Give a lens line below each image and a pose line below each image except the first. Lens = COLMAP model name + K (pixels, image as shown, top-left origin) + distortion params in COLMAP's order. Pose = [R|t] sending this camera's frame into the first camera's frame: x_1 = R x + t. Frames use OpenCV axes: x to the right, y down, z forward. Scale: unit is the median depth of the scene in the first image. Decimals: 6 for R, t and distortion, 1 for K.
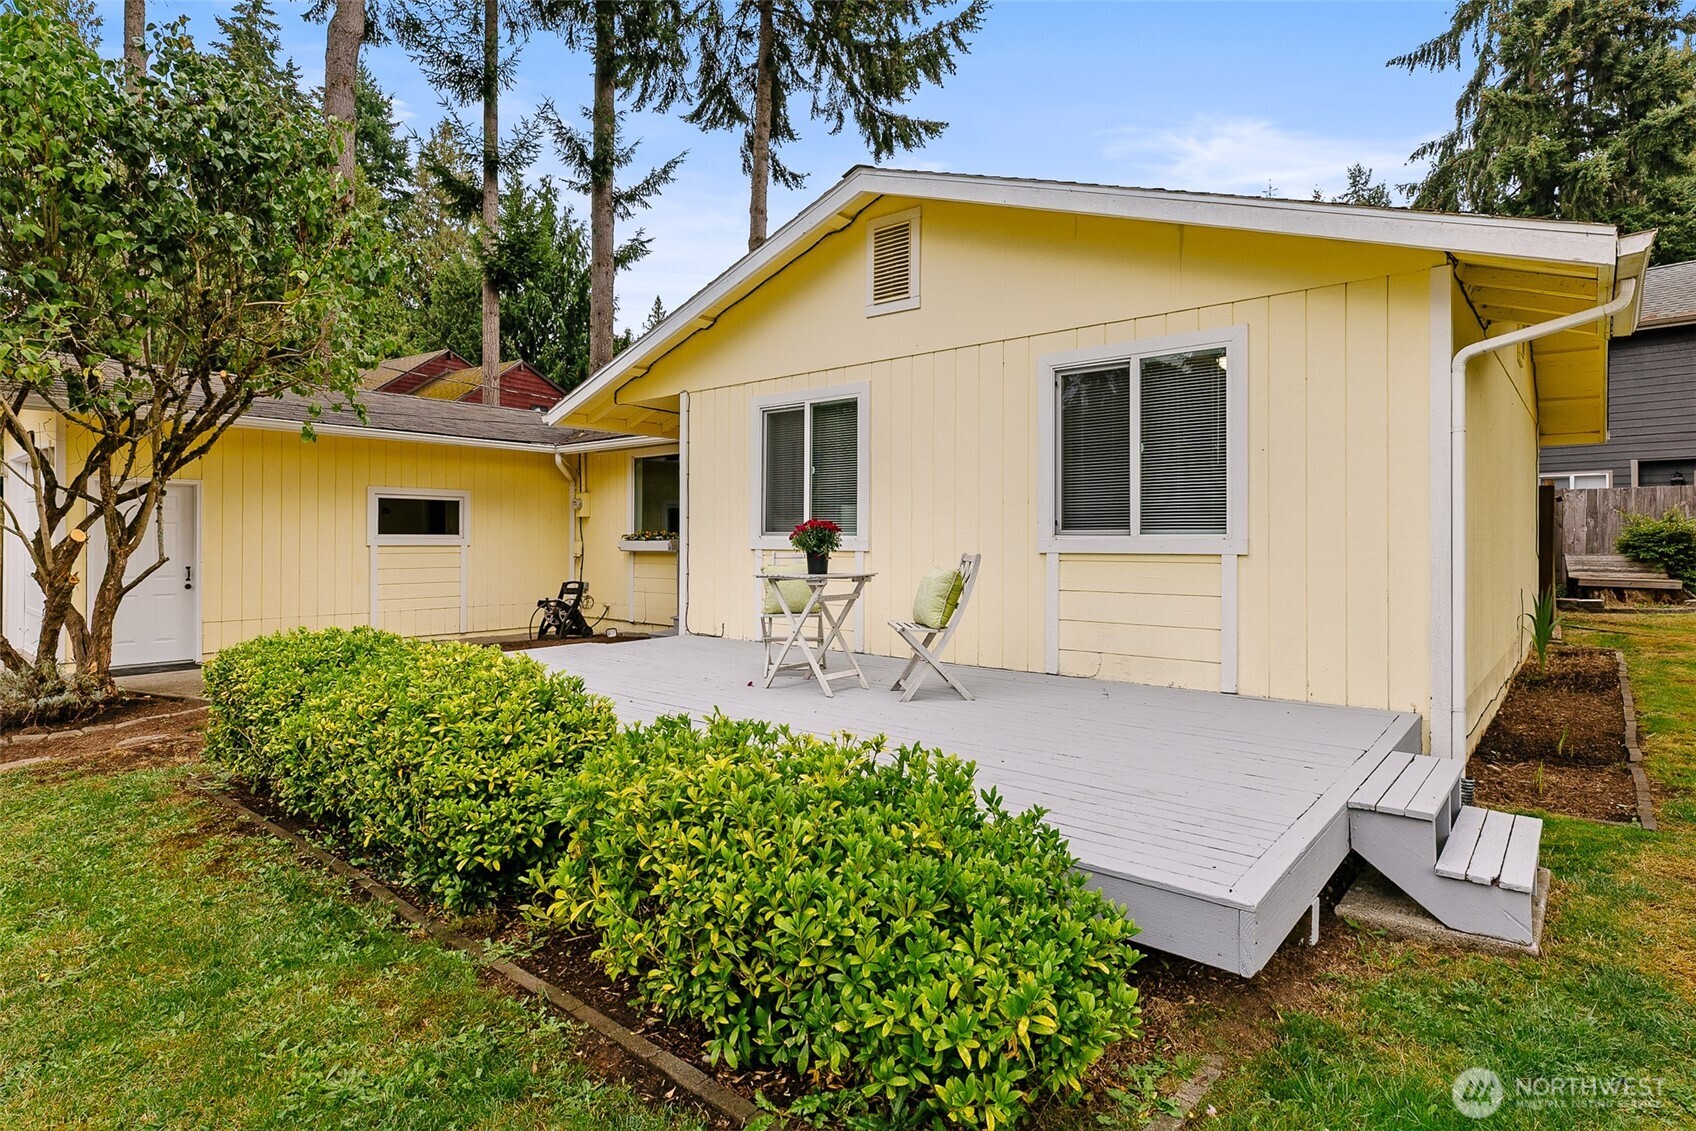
lens RADIAL K [[857.2, 0, 870.0], [0, 857.2, 556.7], [0, 0, 1]] dist [-0.001610, -0.000555]
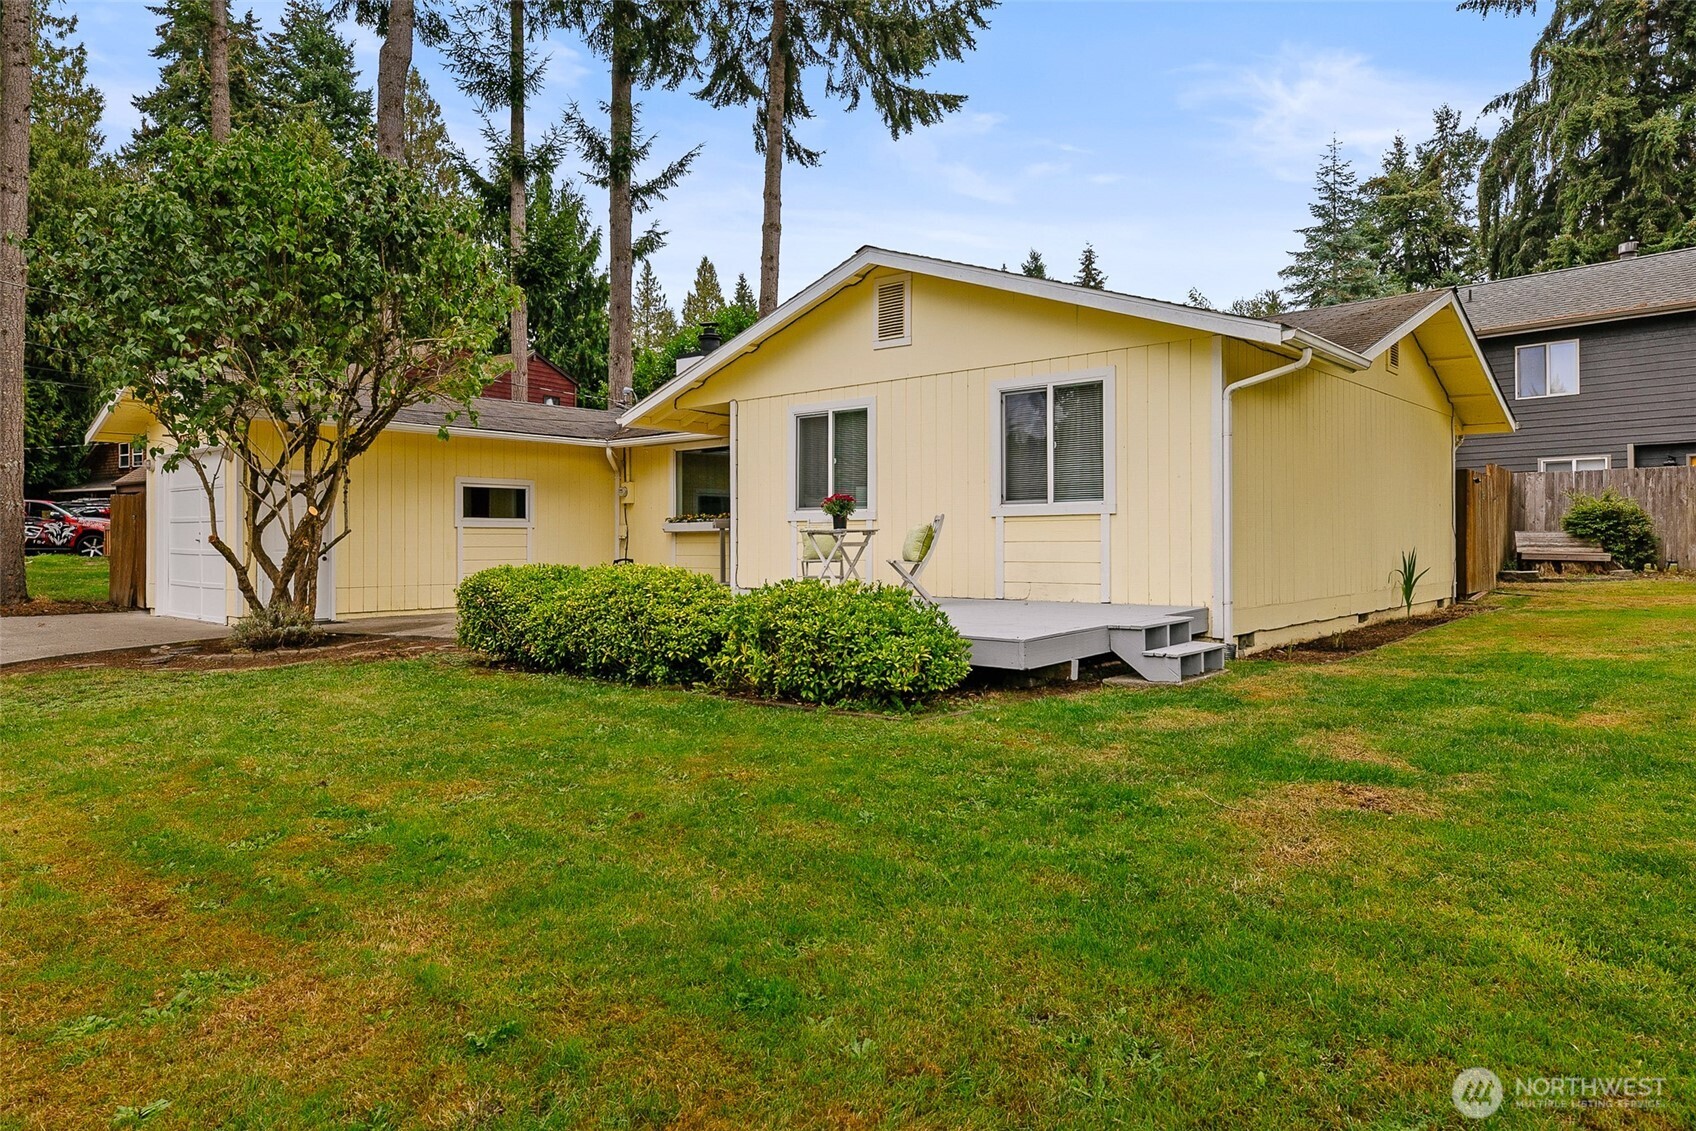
lens RADIAL K [[1053.8, 0, 848.0], [0, 1053.8, 565.5], [0, 0, 1]] dist [0.003591, -0.001157]
pose [[0.999005, -0.002930, -0.044497, 0.010031], [0.002946, 0.999996, 0.000305, 0.023240], [0.044495, -0.000436, 0.999009, -0.241313]]
